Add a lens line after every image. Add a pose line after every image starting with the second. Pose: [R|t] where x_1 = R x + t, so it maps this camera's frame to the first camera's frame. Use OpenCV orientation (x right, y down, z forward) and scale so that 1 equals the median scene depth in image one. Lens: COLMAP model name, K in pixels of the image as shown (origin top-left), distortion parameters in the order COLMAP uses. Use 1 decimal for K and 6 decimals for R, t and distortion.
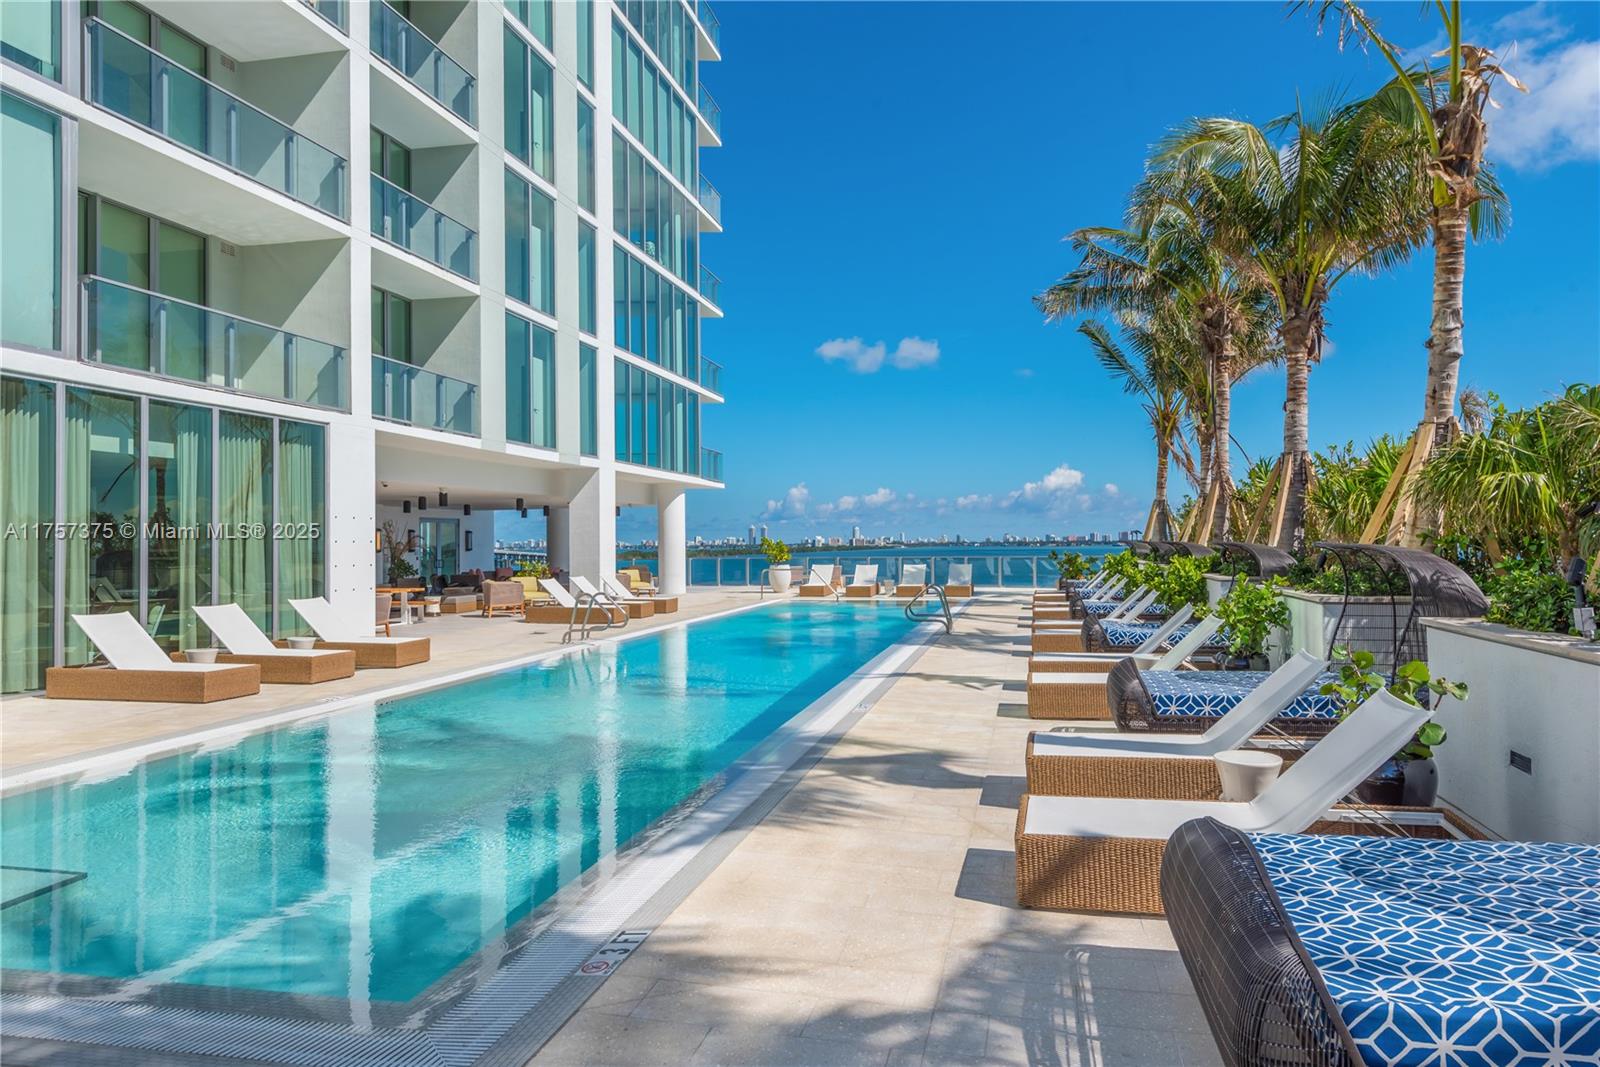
lens RADIAL K [[1019.6, 0, 800.0], [0, 1019.6, 533.5], [0, 0, 1]] dist [0.021882, 0.000126]
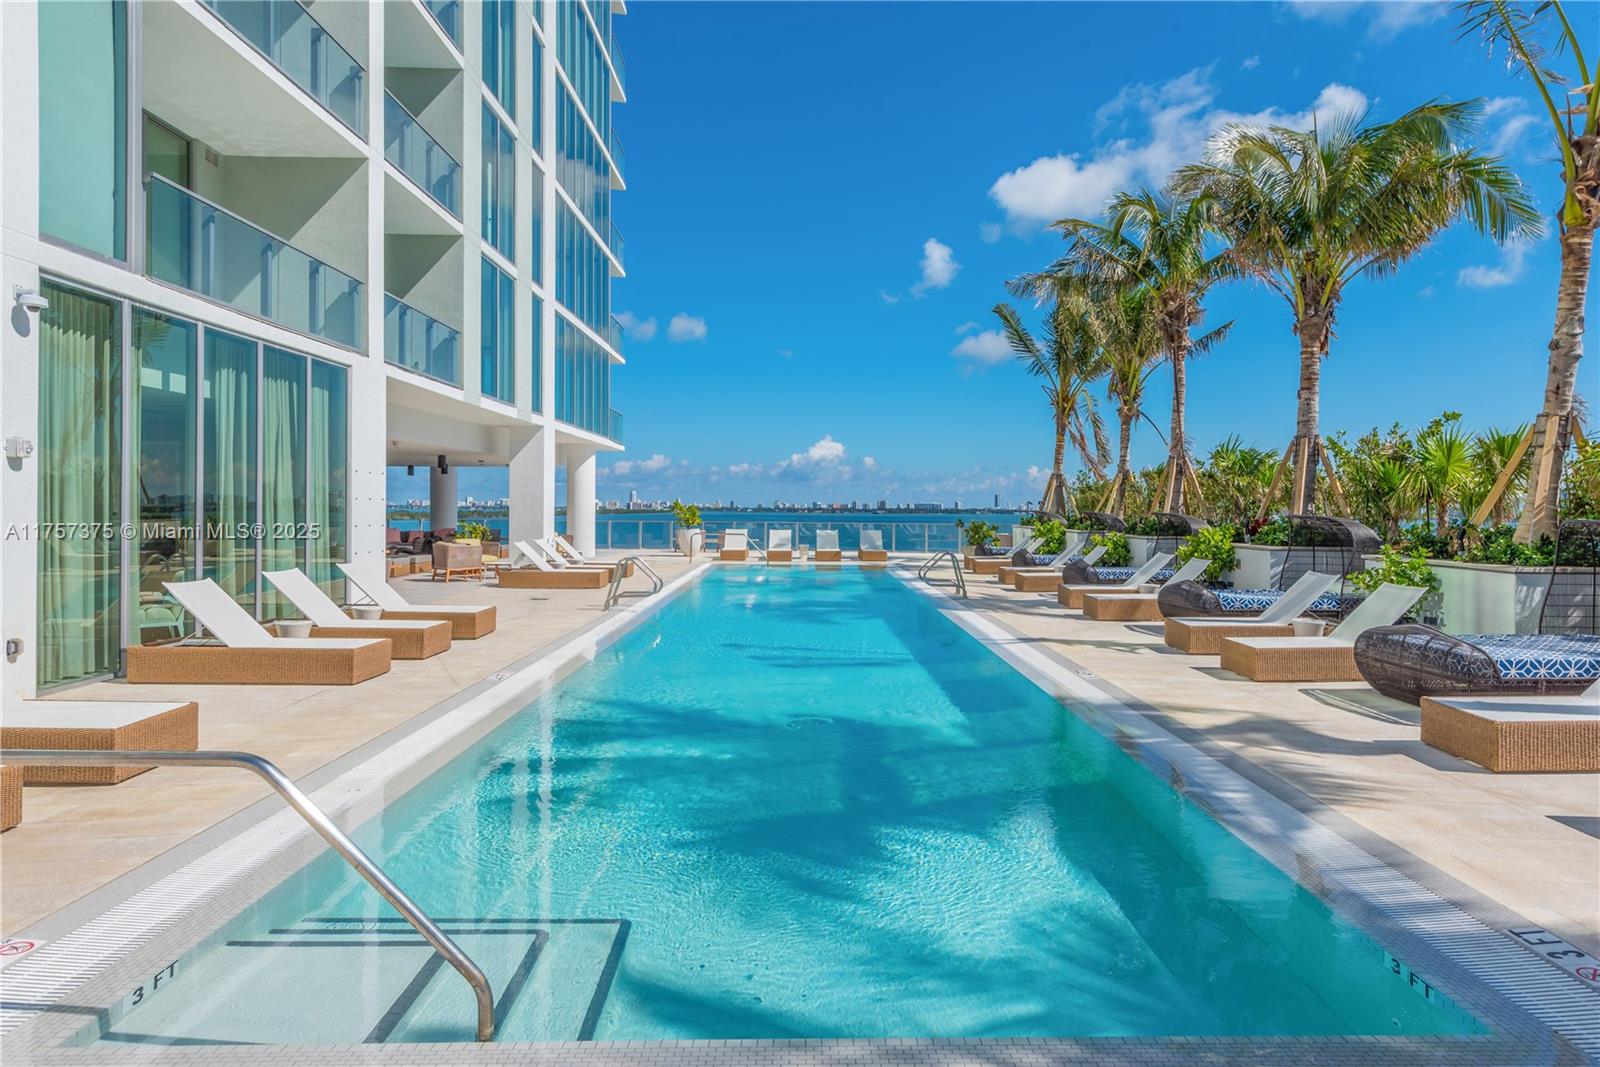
lens RADIAL K [[972.5, 0, 806.5], [0, 972.5, 518.9], [0, 0, 1]] dist [0.034557, -0.020954]
pose [[0.972109, 0.014425, 0.234085, -0.212003], [-0.019269, 0.999645, 0.018419, 0.001795], [-0.233736, -0.022416, 0.972042, 0.059377]]
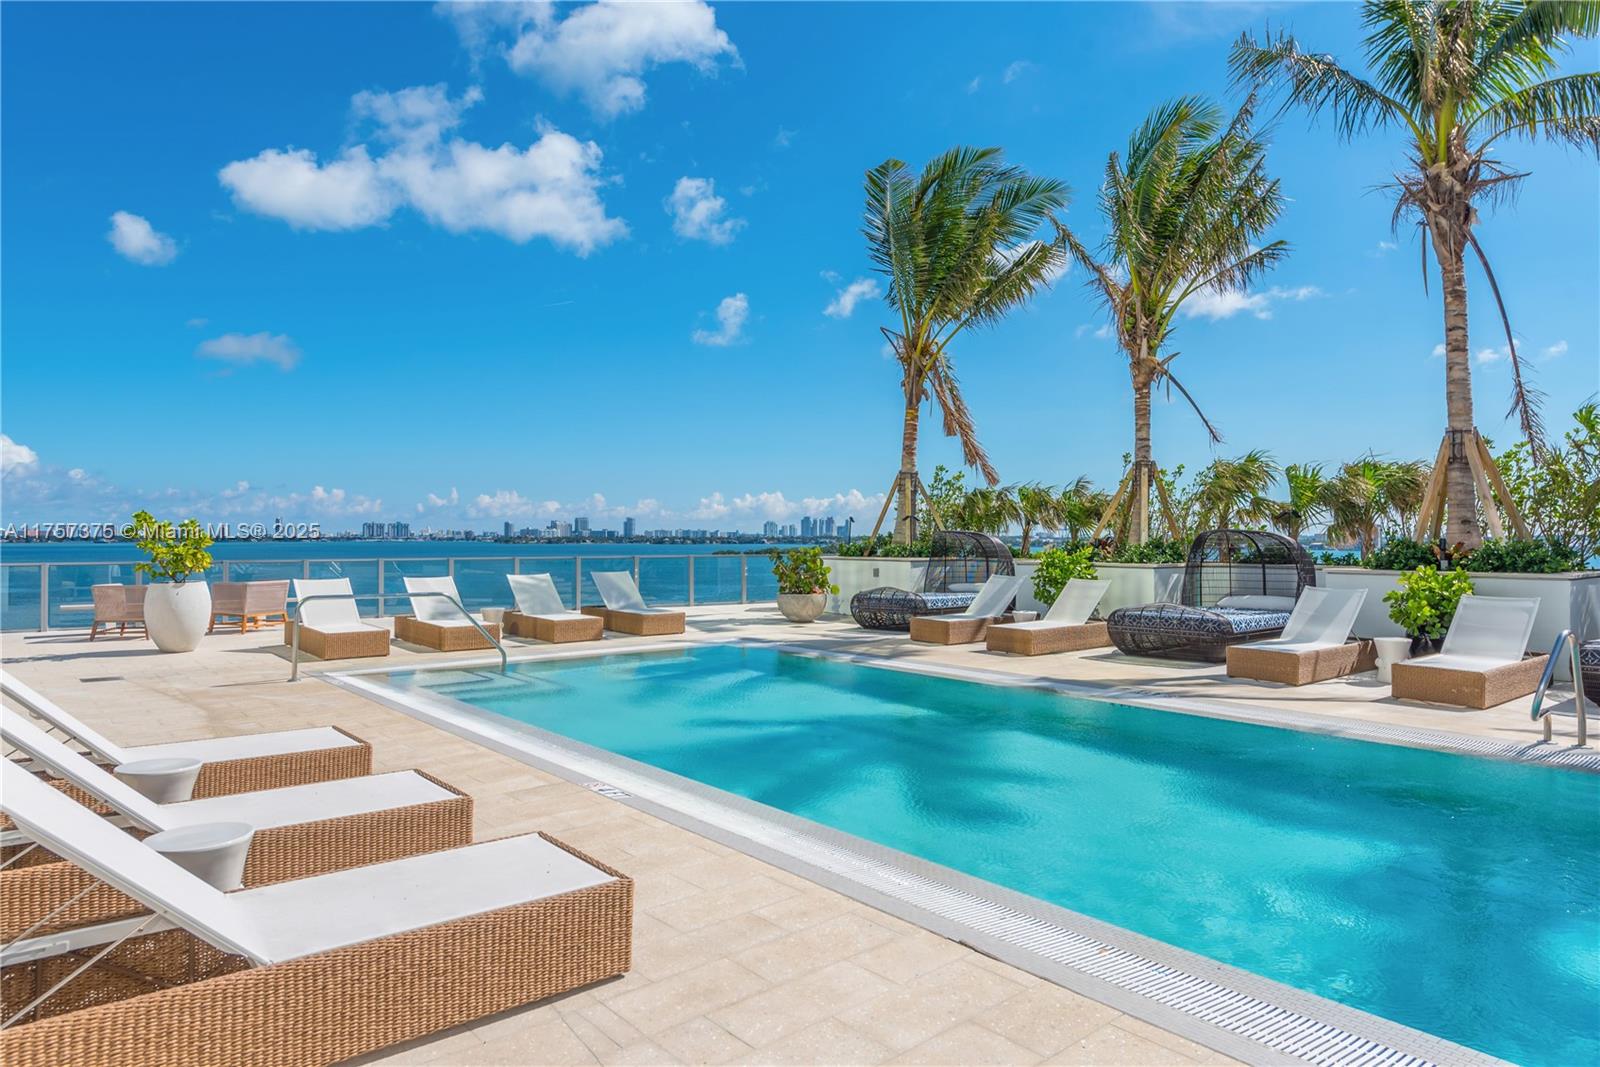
lens RADIAL K [[1019.6, 0, 800.0], [0, 1019.6, 533.5], [0, 0, 1]] dist [0.021882, 0.000126]
pose [[0.609379, 0.009879, 0.792817, -0.315928], [-0.011923, 0.999923, -0.003295, 0.015555], [-0.792789, -0.007445, 0.609450, 0.884009]]
